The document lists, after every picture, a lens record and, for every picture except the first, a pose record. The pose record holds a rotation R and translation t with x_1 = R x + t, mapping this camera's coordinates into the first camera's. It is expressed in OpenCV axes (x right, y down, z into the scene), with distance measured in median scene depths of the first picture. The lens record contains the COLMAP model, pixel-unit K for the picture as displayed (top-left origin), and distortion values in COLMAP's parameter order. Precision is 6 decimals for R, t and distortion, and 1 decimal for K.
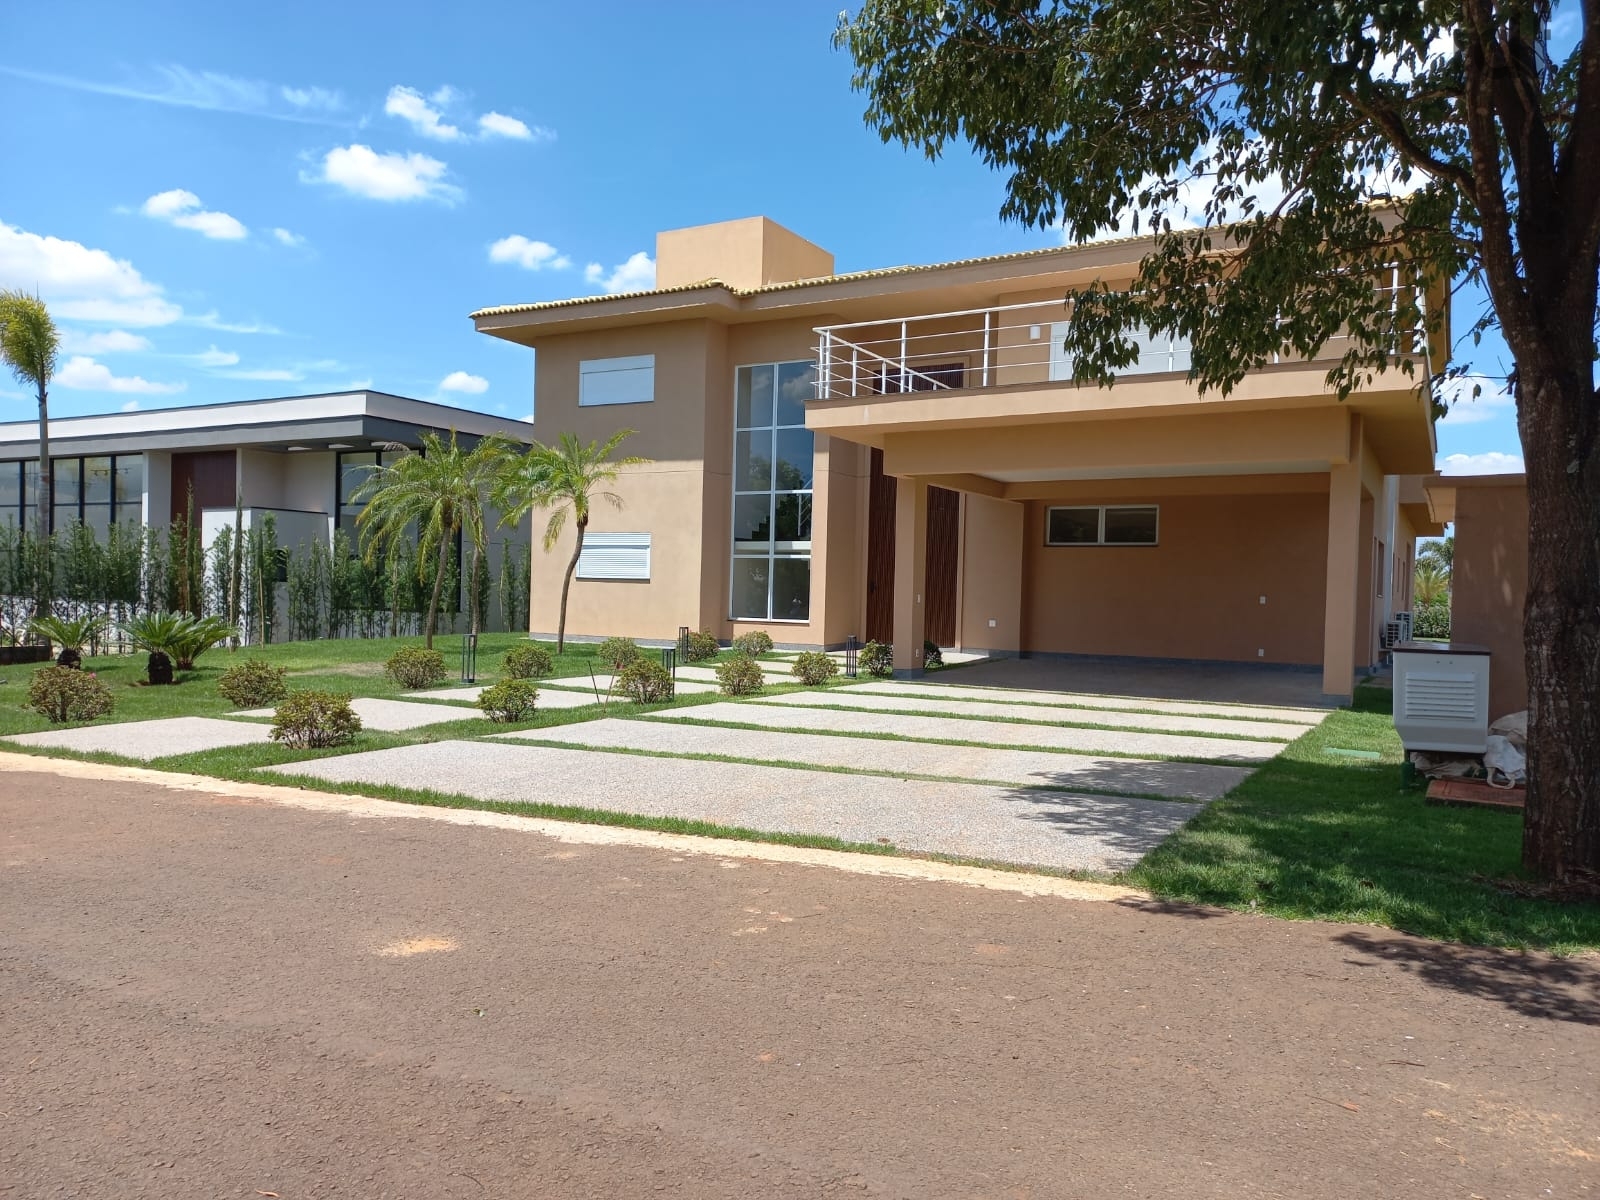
lens RADIAL K [[1165.2, 0, 788.7], [0, 1165.2, 601.9], [0, 0, 1]] dist [0.024643, -0.001155]
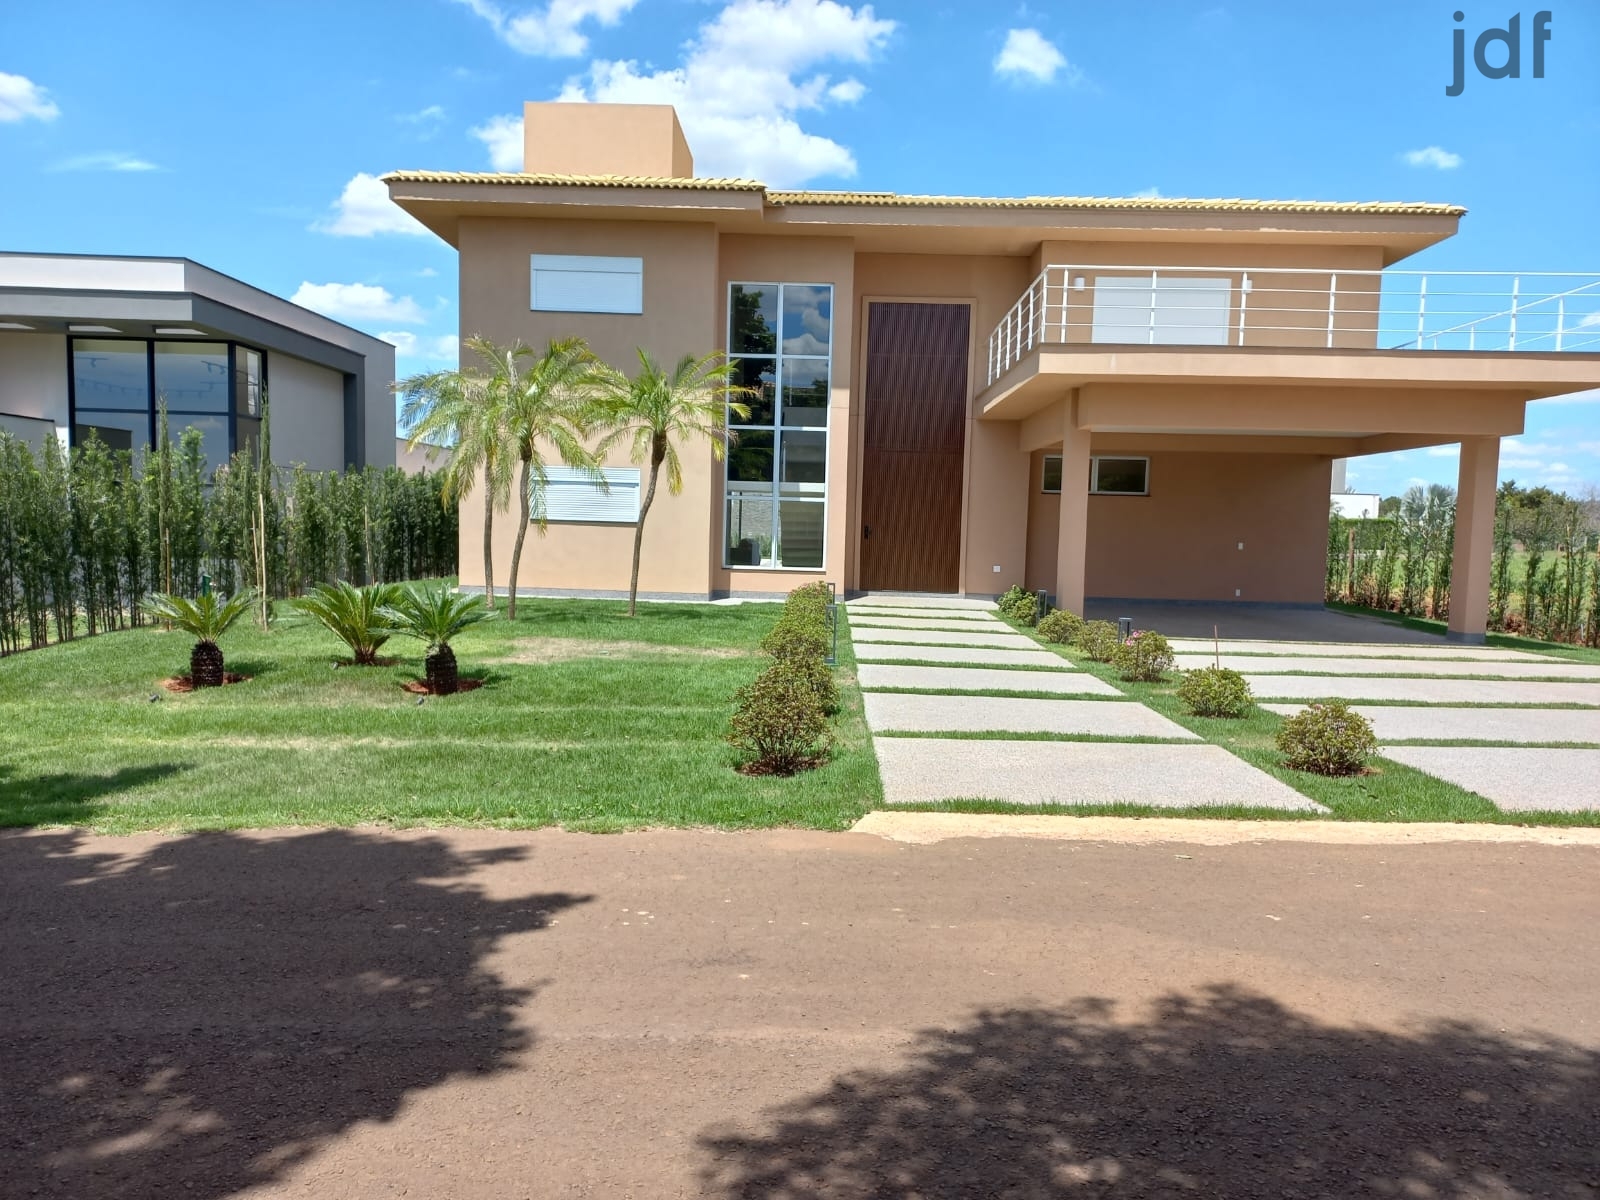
lens RADIAL K [[1165.2, 0, 801.2], [0, 1165.2, 593.1], [0, 0, 1]] dist [0.024643, -0.001155]
pose [[0.878117, -0.023940, 0.477847, -0.435186], [-0.003095, 0.998442, 0.055710, -0.015838], [-0.478436, -0.050399, 0.876675, 0.186382]]
